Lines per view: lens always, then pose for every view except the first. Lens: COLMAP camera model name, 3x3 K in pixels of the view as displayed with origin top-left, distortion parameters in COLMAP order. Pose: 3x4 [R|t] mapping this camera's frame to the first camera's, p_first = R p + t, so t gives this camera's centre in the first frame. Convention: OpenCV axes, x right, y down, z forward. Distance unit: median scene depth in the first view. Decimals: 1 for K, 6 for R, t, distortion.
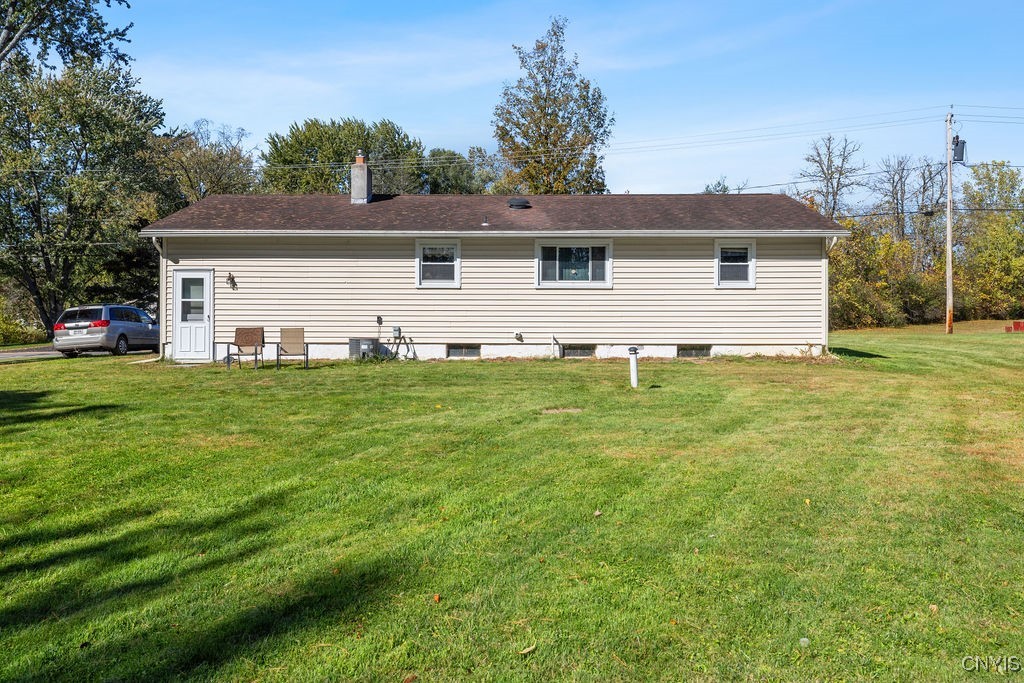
lens RADIAL K [[855.0, 0, 511.9], [0, 855.0, 324.5], [0, 0, 1]] dist [0.029982, 0.000253]
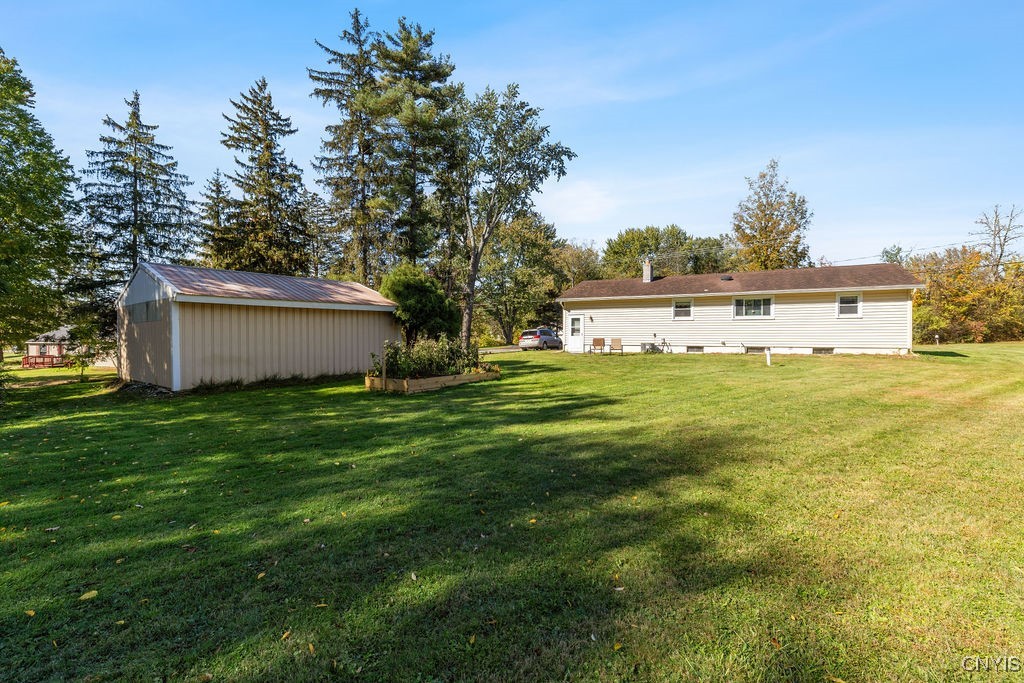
lens RADIAL K [[472.6, 0, 512.0], [0, 472.6, 341.5], [0, 0, 1]] dist [0.000192, -0.000116]
pose [[0.890129, 0.004367, -0.455688, 0.072905], [-0.000842, 0.999968, 0.007939, 0.001955], [0.455708, -0.006683, 0.890104, -0.259569]]
